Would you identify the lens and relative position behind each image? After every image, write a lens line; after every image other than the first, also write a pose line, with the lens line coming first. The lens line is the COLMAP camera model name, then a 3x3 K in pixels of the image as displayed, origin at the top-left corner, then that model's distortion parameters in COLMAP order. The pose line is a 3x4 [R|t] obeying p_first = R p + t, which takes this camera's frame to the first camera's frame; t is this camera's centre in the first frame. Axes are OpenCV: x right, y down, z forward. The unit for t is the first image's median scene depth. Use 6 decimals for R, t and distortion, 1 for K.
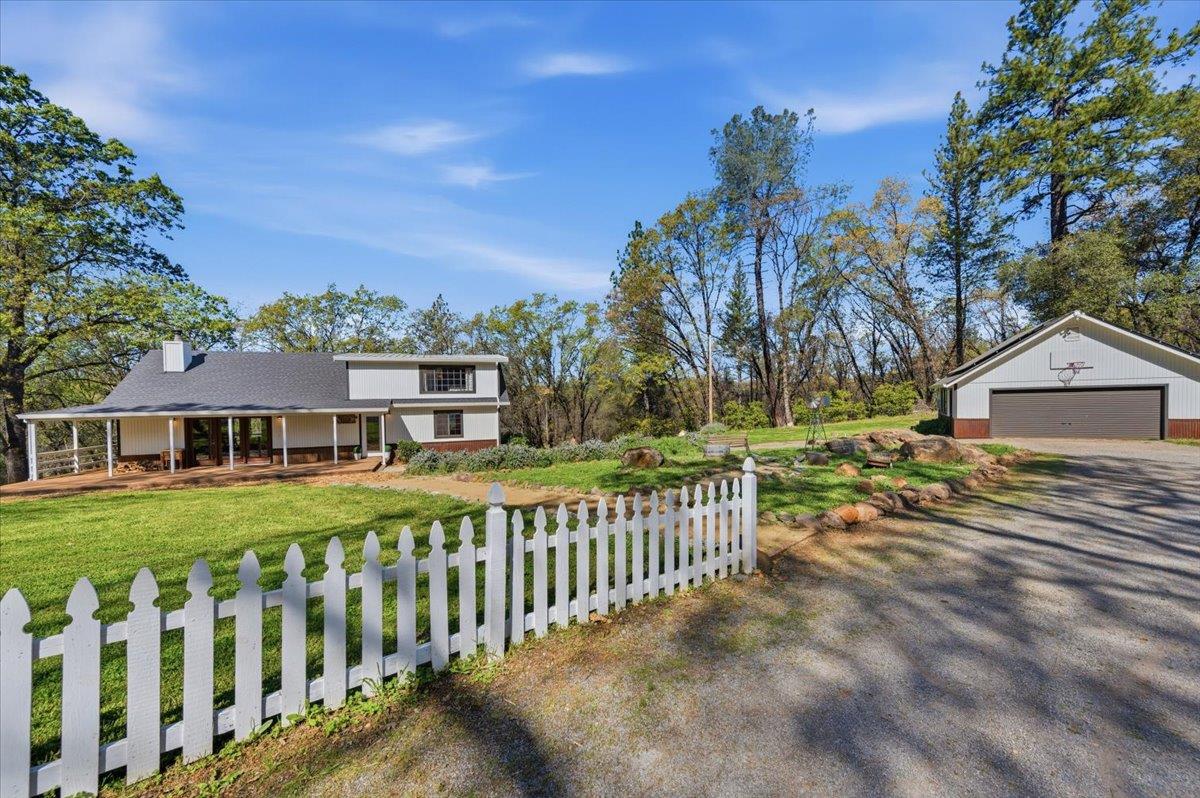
lens RADIAL K [[473.8, 0, 603.5], [0, 473.8, 413.1], [0, 0, 1]] dist [0.017851, 0.000567]
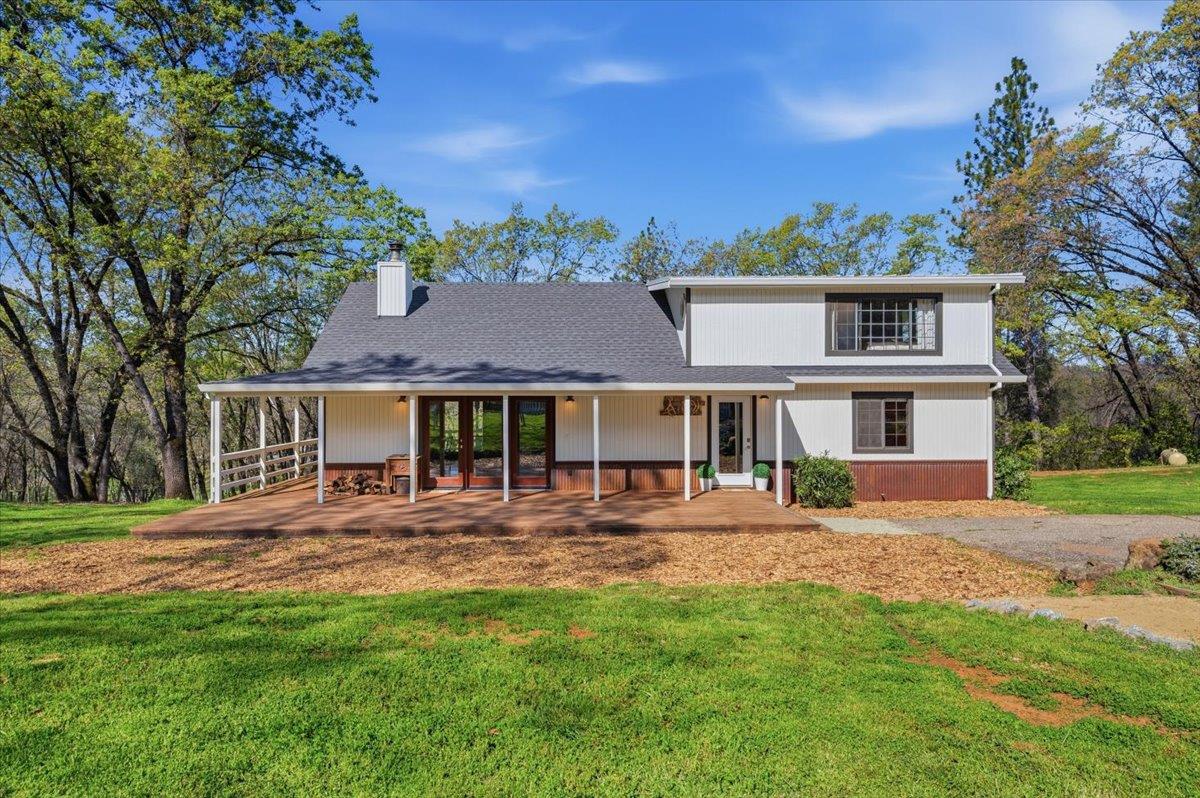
lens RADIAL K [[717.5, 0, 601.1], [0, 717.5, 398.1], [0, 0, 1]] dist [0.008688, -0.001130]
pose [[0.950734, 0.015112, -0.309640, -0.357293], [-0.020900, 0.999663, -0.015384, 0.015977], [0.309304, 0.021097, 0.950729, 0.251978]]
